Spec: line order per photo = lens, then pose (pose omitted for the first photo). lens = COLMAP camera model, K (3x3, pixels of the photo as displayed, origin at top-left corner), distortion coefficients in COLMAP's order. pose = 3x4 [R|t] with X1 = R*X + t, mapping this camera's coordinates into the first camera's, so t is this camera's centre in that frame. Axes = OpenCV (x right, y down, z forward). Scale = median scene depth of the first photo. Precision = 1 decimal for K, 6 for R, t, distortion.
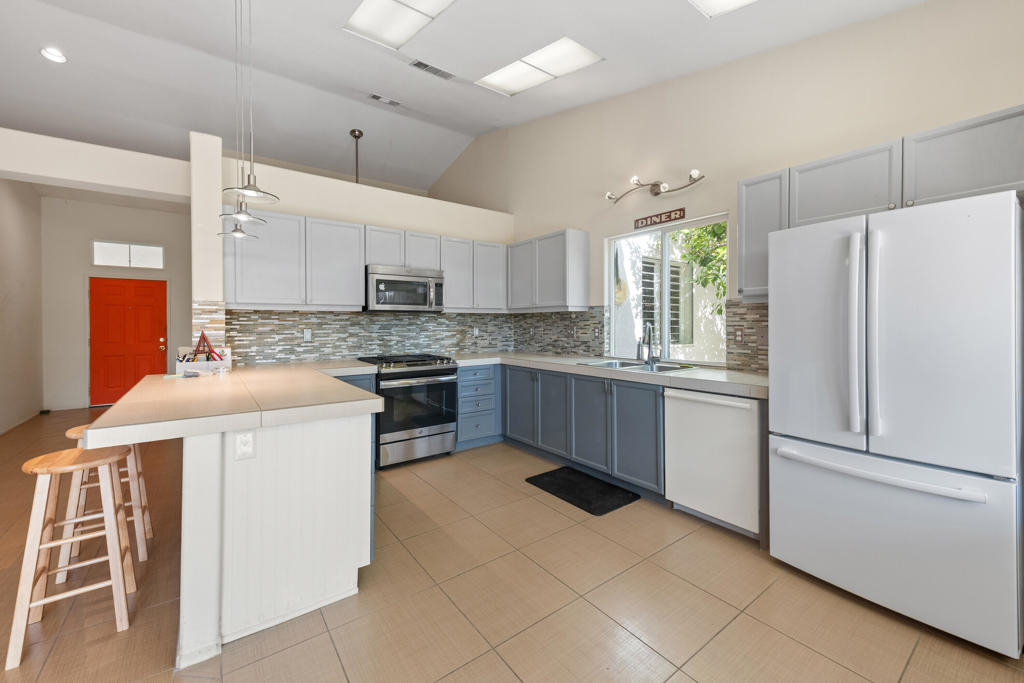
lens RADIAL K [[410.6, 0, 511.4], [0, 410.6, 331.2], [0, 0, 1]] dist [0.001647, -0.000048]
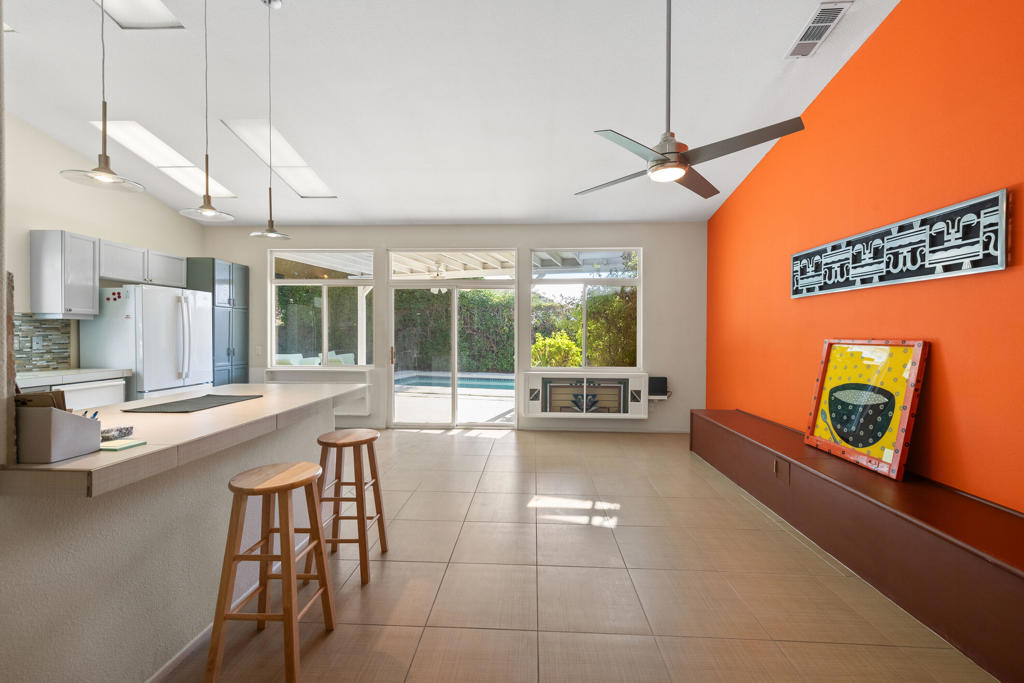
lens RADIAL K [[409.6, 0, 517.8], [0, 409.6, 327.7], [0, 0, 1]] dist [0.002530, 0.000150]
pose [[-0.774195, 0.006896, 0.632910, -1.002789], [0.009780, 0.999952, 0.001068, -0.016372], [-0.632872, 0.007017, -0.774225, 0.726553]]
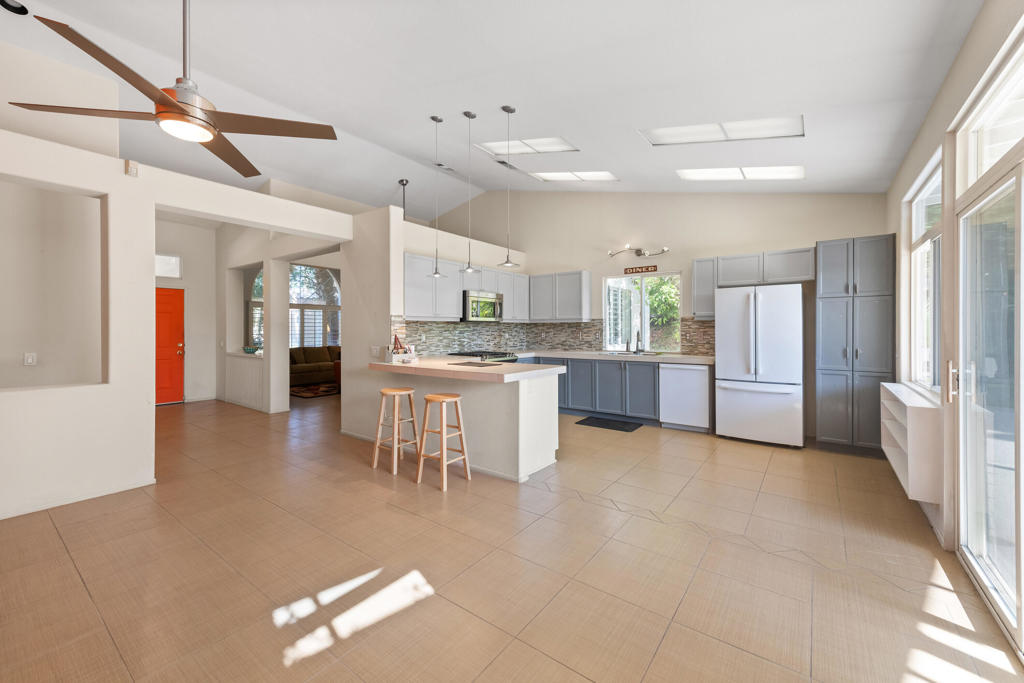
lens RADIAL K [[407.8, 0, 511.8], [0, 407.8, 336.3], [0, 0, 1]] dist [0.000674, 0.000054]
pose [[0.958320, -0.003856, 0.285673, -0.563874], [0.004764, 0.999986, -0.002483, 0.008820], [-0.285659, 0.003741, 0.958324, -0.426240]]
